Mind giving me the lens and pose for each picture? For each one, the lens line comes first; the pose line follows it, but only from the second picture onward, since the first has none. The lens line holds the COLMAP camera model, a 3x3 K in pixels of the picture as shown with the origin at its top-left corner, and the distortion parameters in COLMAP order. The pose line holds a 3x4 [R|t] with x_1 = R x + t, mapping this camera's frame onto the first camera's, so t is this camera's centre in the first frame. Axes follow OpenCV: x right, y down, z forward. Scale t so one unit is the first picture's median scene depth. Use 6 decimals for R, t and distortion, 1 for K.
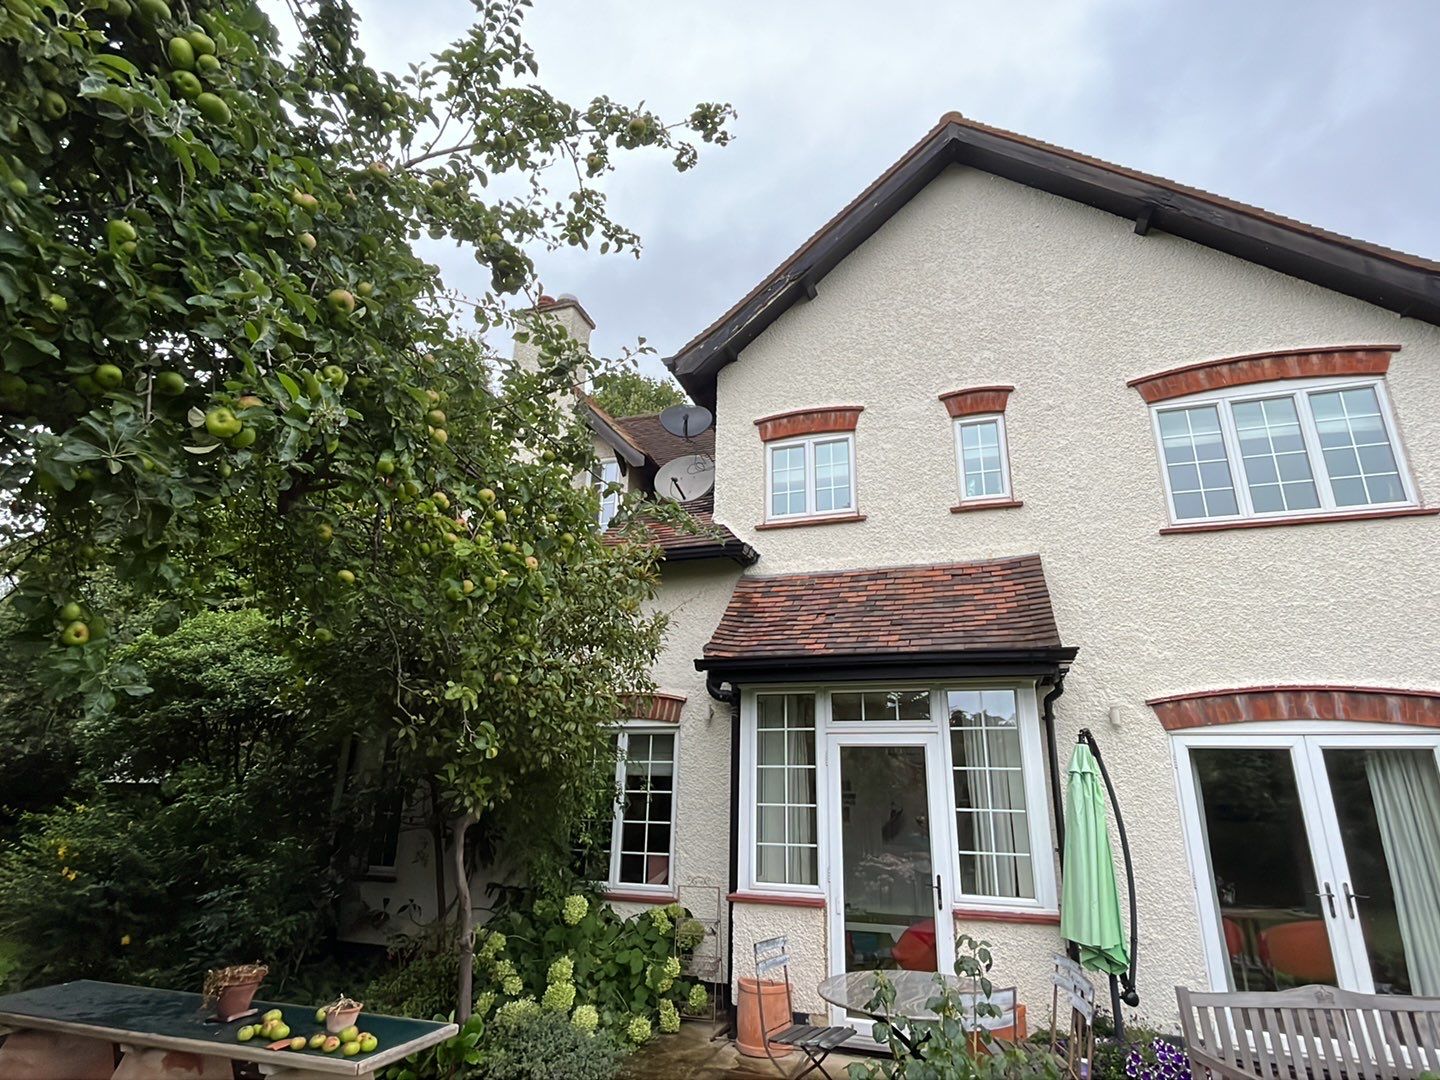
lens RADIAL K [[760.8, 0, 720.0], [0, 760.8, 540.0], [0, 0, 1]] dist [-0.001200, -0.000904]
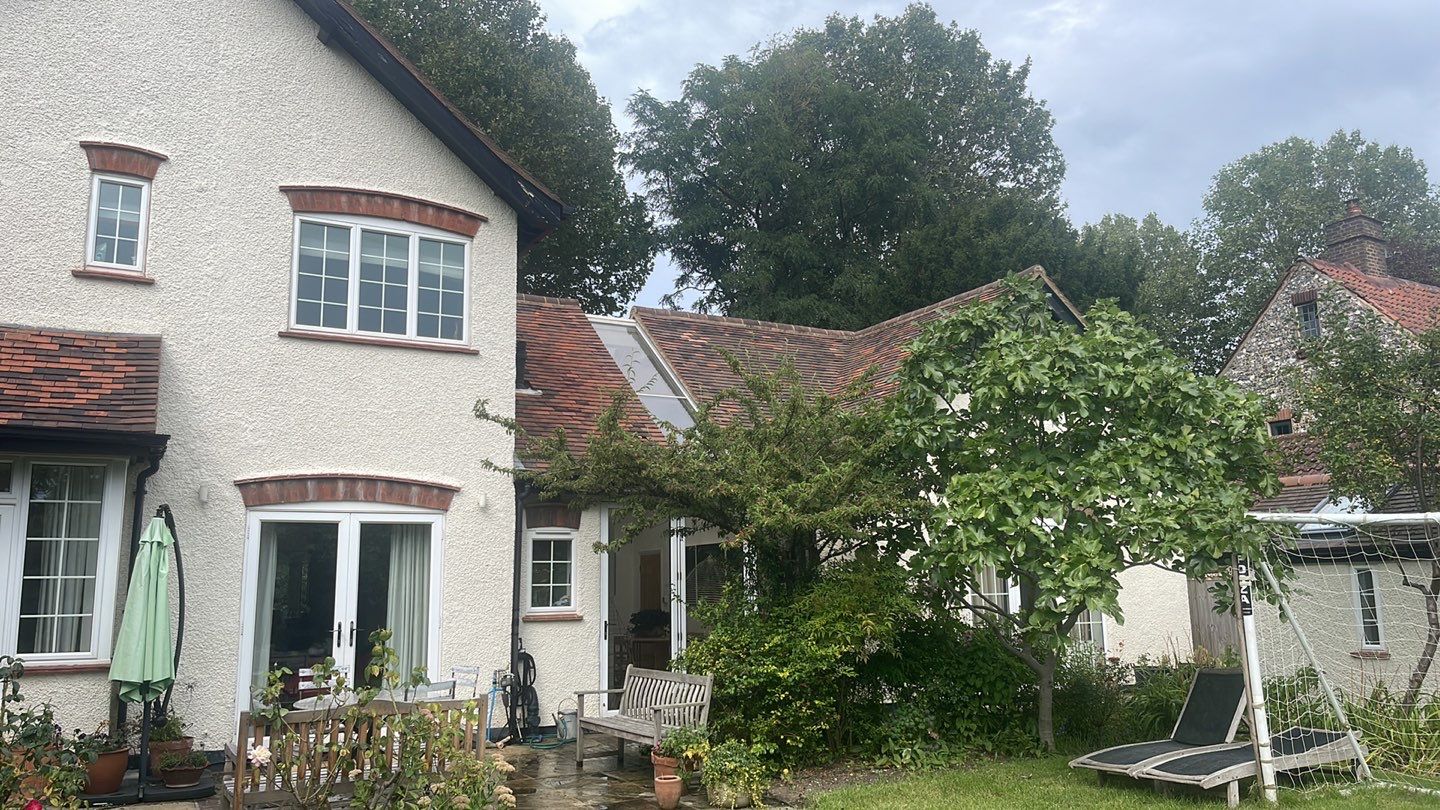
lens RADIAL K [[1065.2, 0, 739.2], [0, 1065.2, 407.4], [0, 0, 1]] dist [0.001588, 0.001910]
pose [[0.661095, 0.089166, 0.744985, -0.128312], [-0.208369, 0.975675, 0.068128, -0.152671], [-0.720788, -0.200271, 0.663593, -0.545833]]
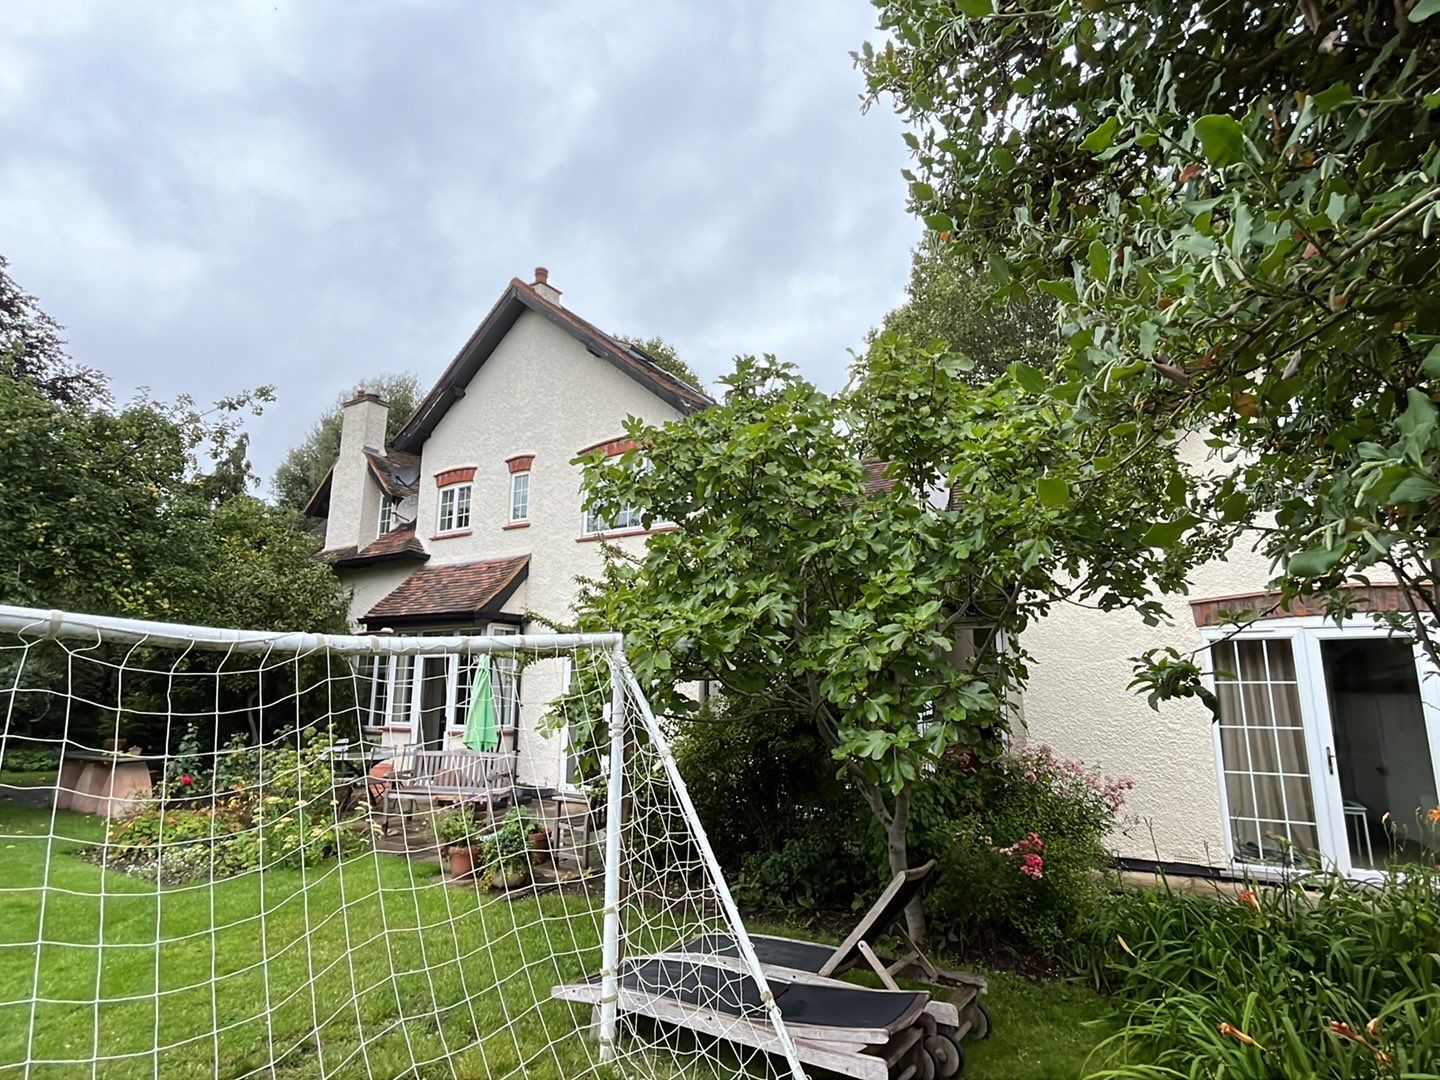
lens RADIAL K [[760.8, 0, 720.0], [0, 760.8, 540.0], [0, 0, 1]] dist [-0.001200, -0.000904]
pose [[0.976042, -0.064581, -0.207775, 1.312056], [0.090915, 0.988627, 0.119797, -0.201620], [0.197676, -0.135817, 0.970813, -0.738724]]
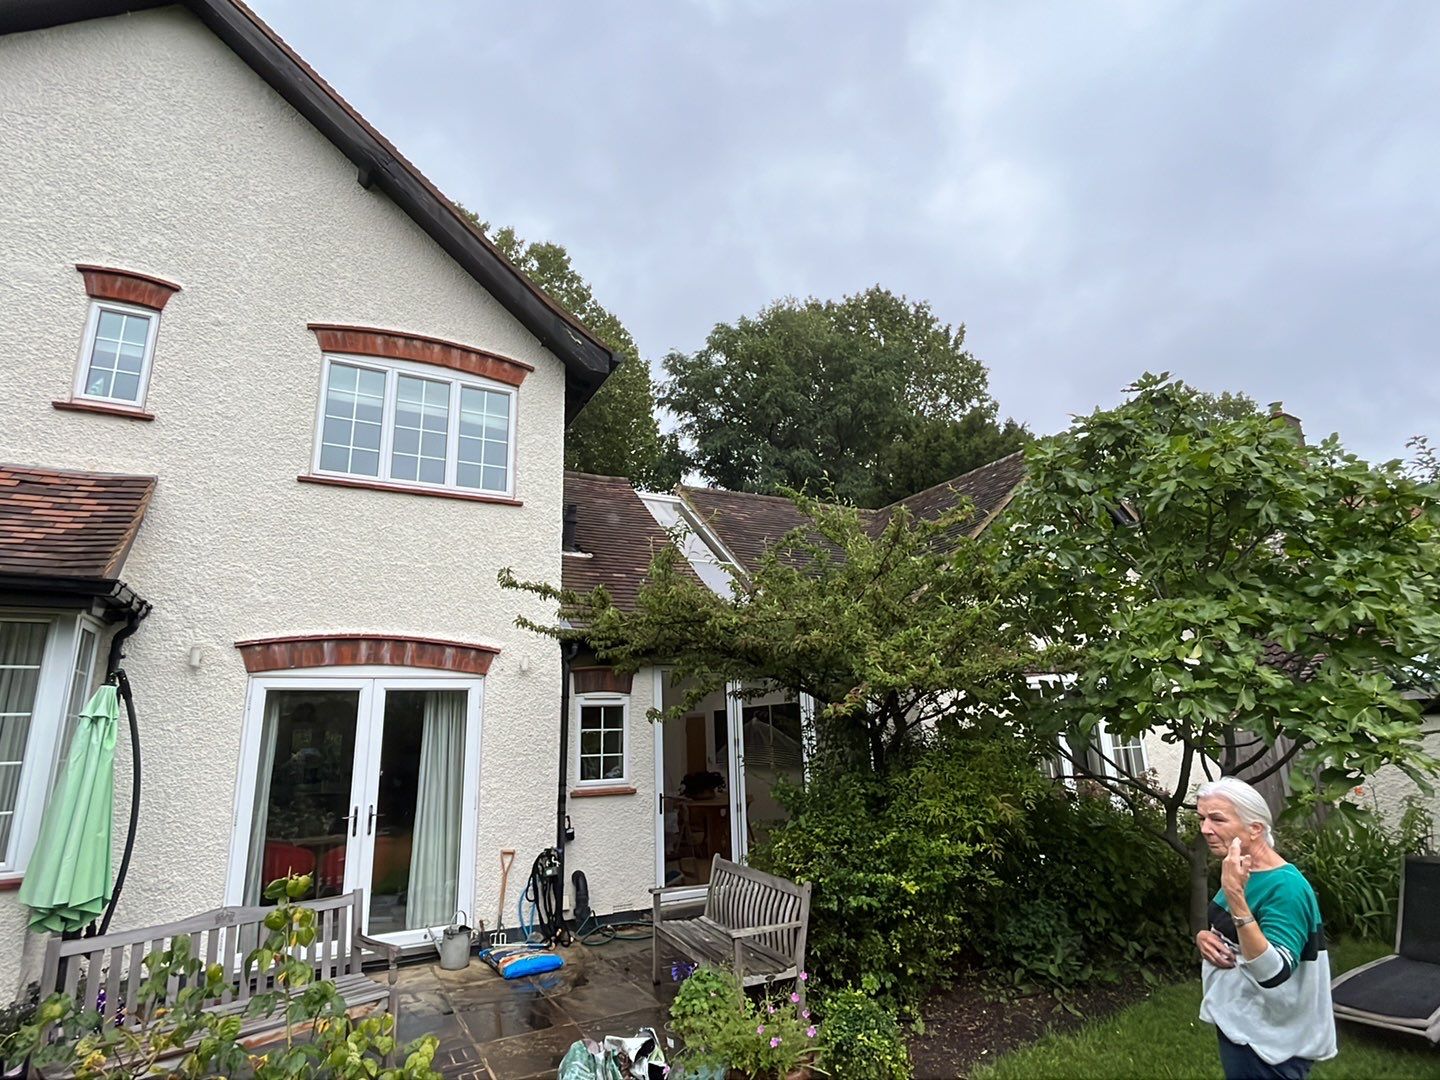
lens RADIAL K [[760.8, 0, 720.0], [0, 760.8, 540.0], [0, 0, 1]] dist [-0.001200, -0.000904]
pose [[0.682882, 0.139179, 0.717148, 0.252051], [-0.188587, 0.981995, -0.011003, -0.024722], [-0.705767, -0.127731, 0.696834, -0.102977]]
